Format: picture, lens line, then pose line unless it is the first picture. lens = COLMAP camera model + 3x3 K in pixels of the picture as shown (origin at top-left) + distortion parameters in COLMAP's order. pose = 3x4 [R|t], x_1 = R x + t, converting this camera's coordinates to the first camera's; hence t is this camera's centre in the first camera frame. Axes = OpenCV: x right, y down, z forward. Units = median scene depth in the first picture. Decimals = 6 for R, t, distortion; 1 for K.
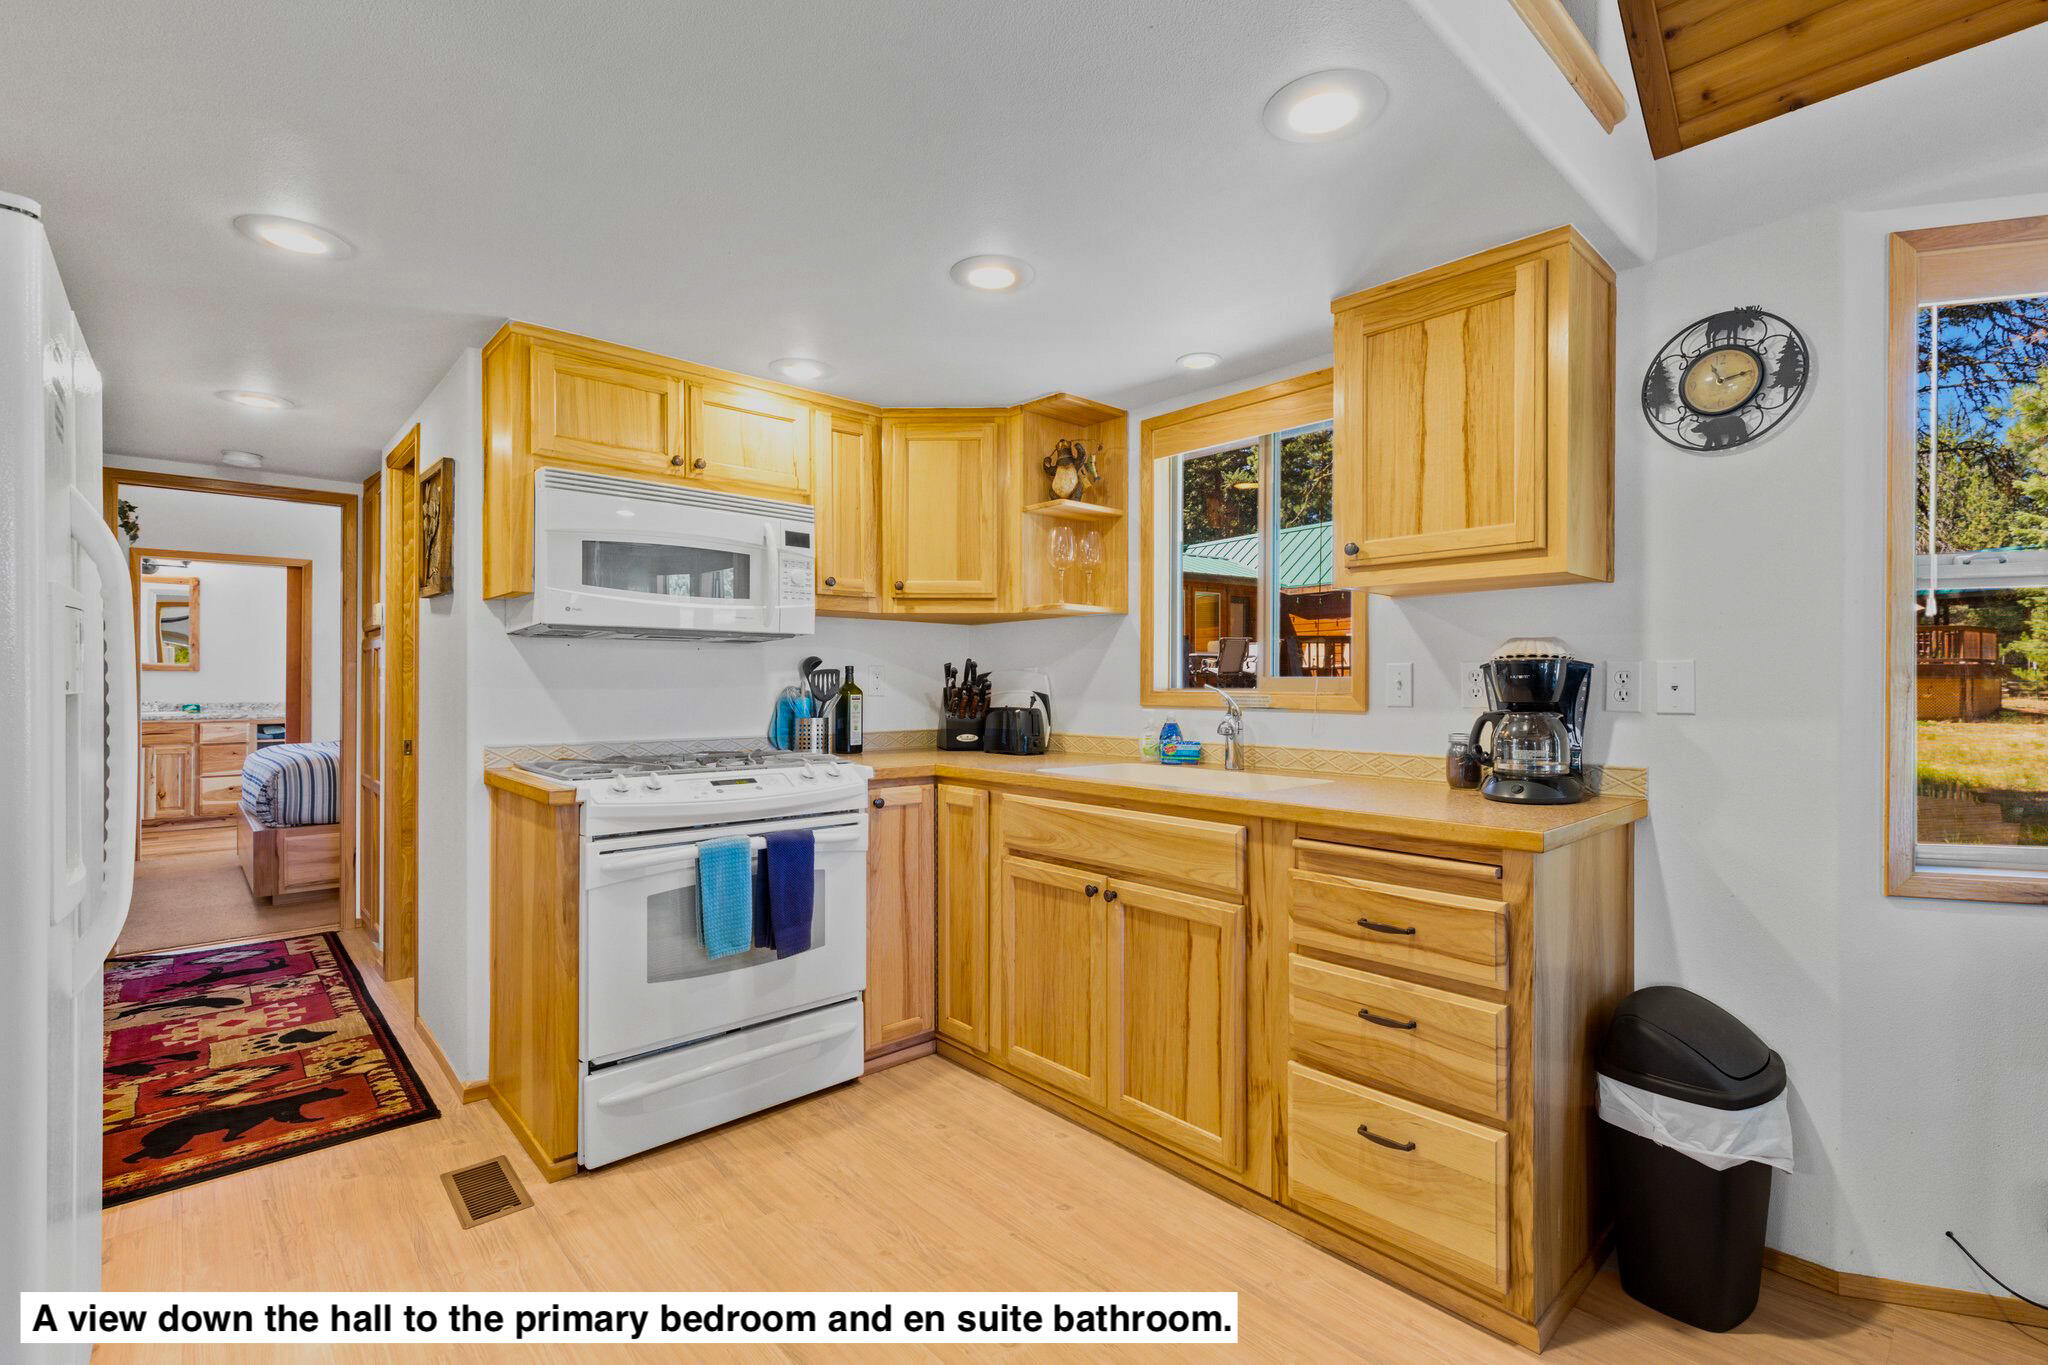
lens RADIAL K [[926.3, 0, 1035.0], [0, 926.3, 685.3], [0, 0, 1]] dist [0.002658, 0.000550]
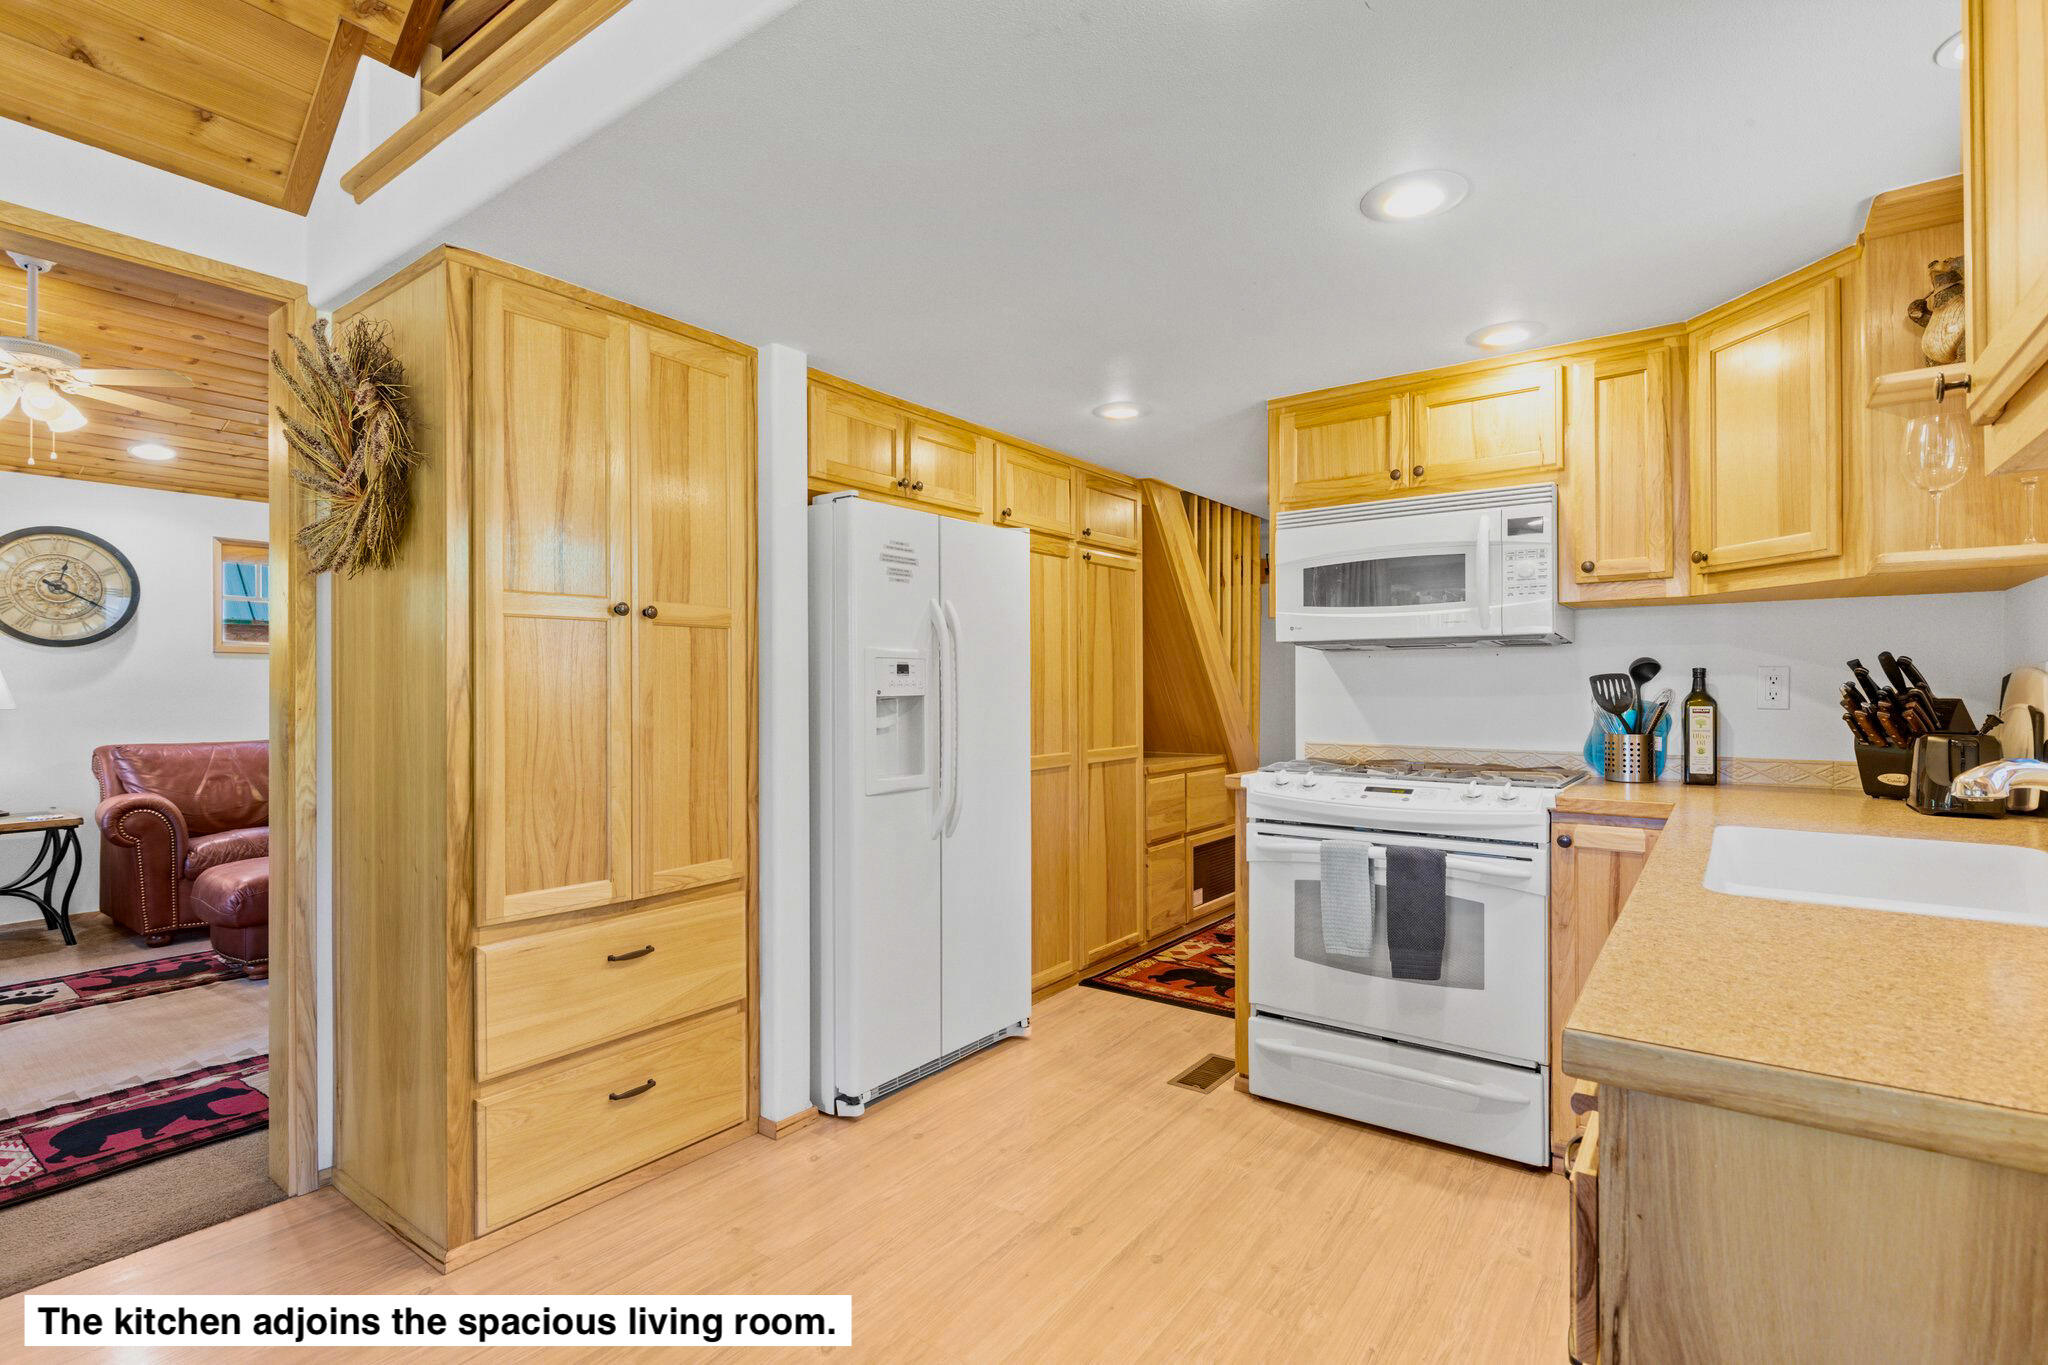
lens RADIAL K [[961.7, 0, 1031.4], [0, 961.7, 682.9], [0, 0, 1]] dist [0.004610, 0.000021]
pose [[0.190301, -0.005556, -0.981710, 0.537900], [-0.000400, 0.999983, -0.005737, -0.004576], [0.981726, 0.001485, 0.190295, 0.367753]]
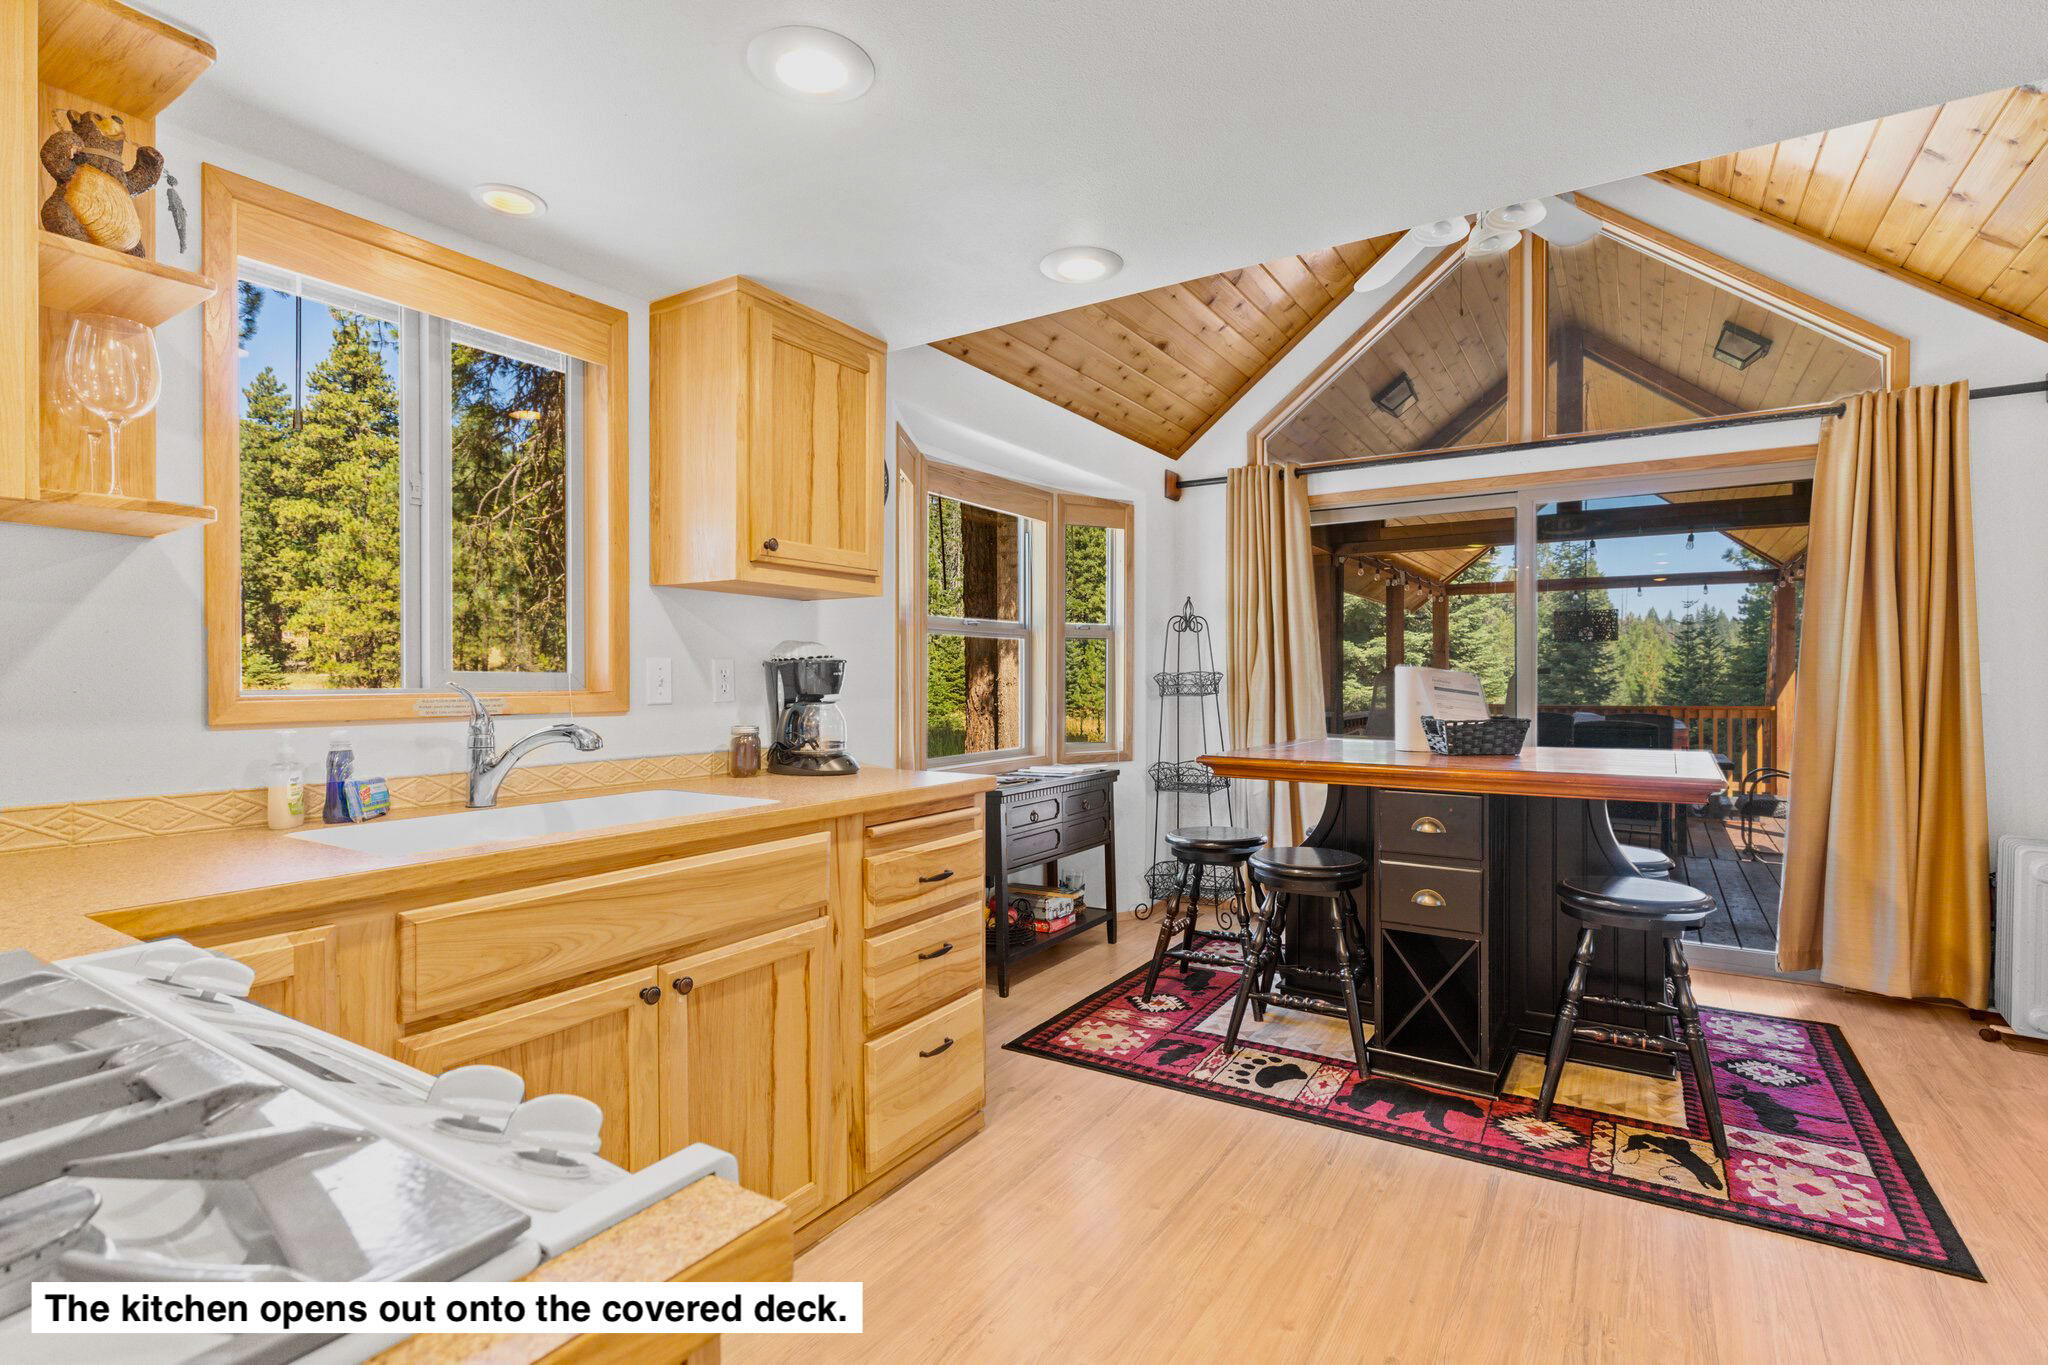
lens RADIAL K [[961.7, 0, 1026.6], [0, 961.7, 682.6], [0, 0, 1]] dist [0.004610, 0.000021]
pose [[-0.259286, -0.004091, 0.965792, -0.407147], [0.007003, 0.999957, 0.006116, -0.001501], [-0.965775, 0.008349, -0.259246, 0.559243]]
